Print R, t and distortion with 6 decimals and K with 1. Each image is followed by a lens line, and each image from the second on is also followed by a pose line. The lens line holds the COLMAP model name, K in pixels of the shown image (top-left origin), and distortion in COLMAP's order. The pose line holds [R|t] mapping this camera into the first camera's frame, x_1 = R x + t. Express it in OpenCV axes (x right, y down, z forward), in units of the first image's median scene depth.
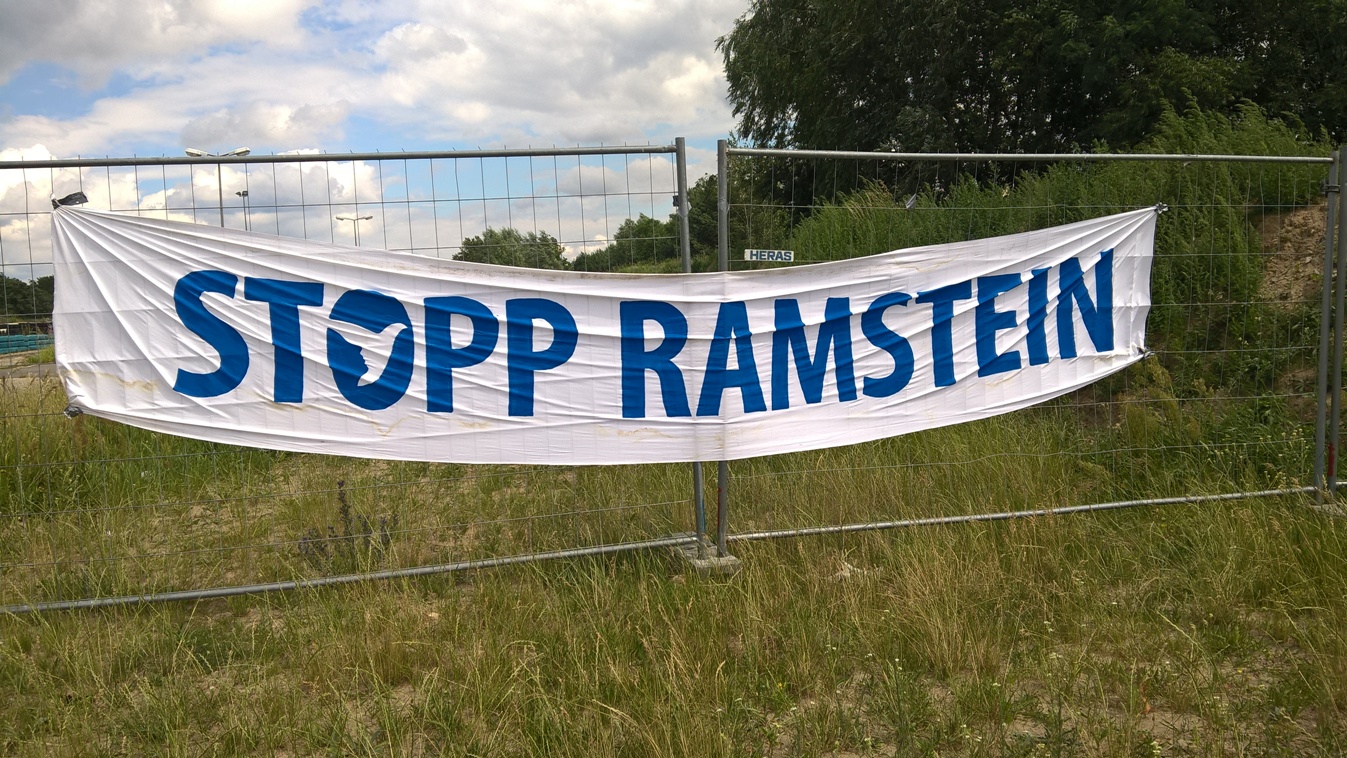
lens RADIAL K [[1150.2, 0, 695.6], [0, 1150.2, 383.3], [0, 0, 1]] dist [0.203072, -0.355031]
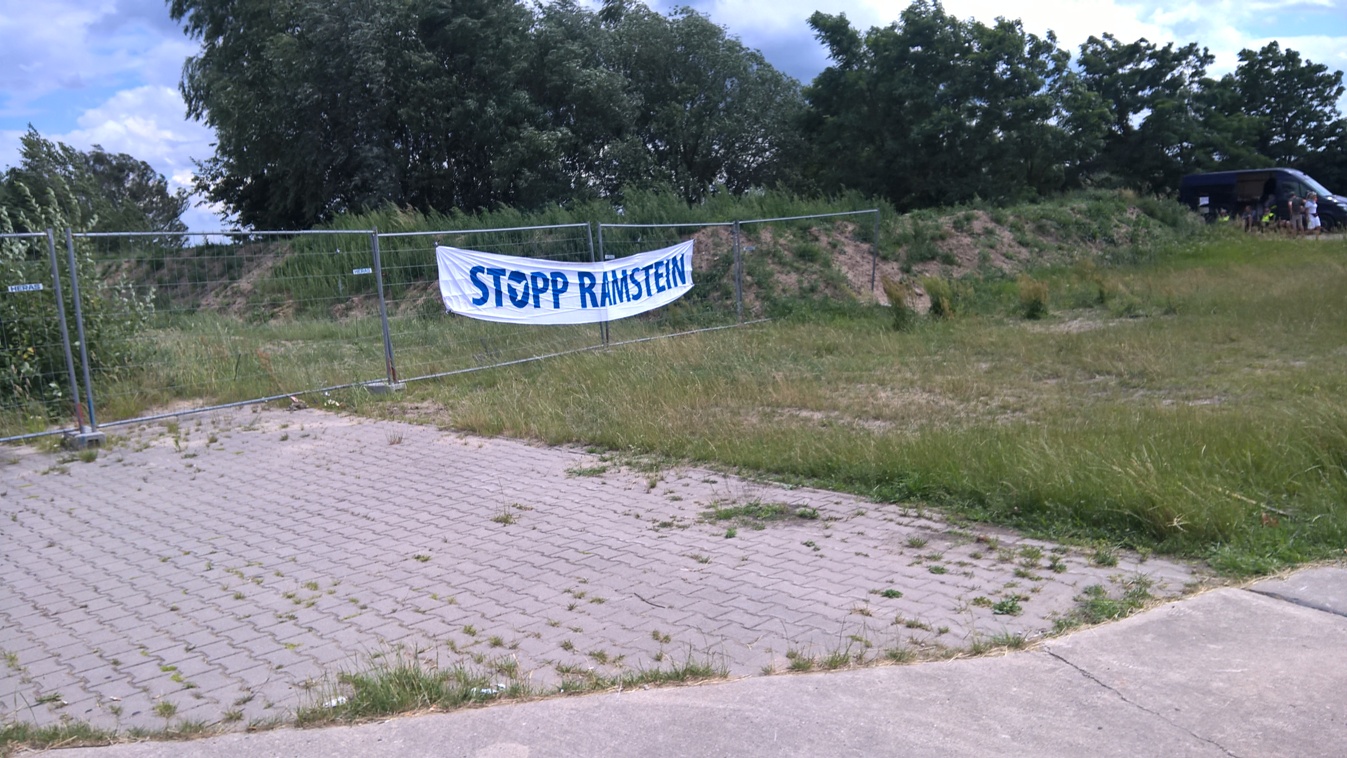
lens RADIAL K [[1150.2, 0, 695.6], [0, 1150.2, 383.3], [0, 0, 1]] dist [0.203072, -0.355031]
pose [[0.794116, -0.087674, 0.601409, -1.764726], [0.080109, 0.996006, 0.039420, 0.137166], [-0.602463, 0.016874, 0.797968, -1.760666]]
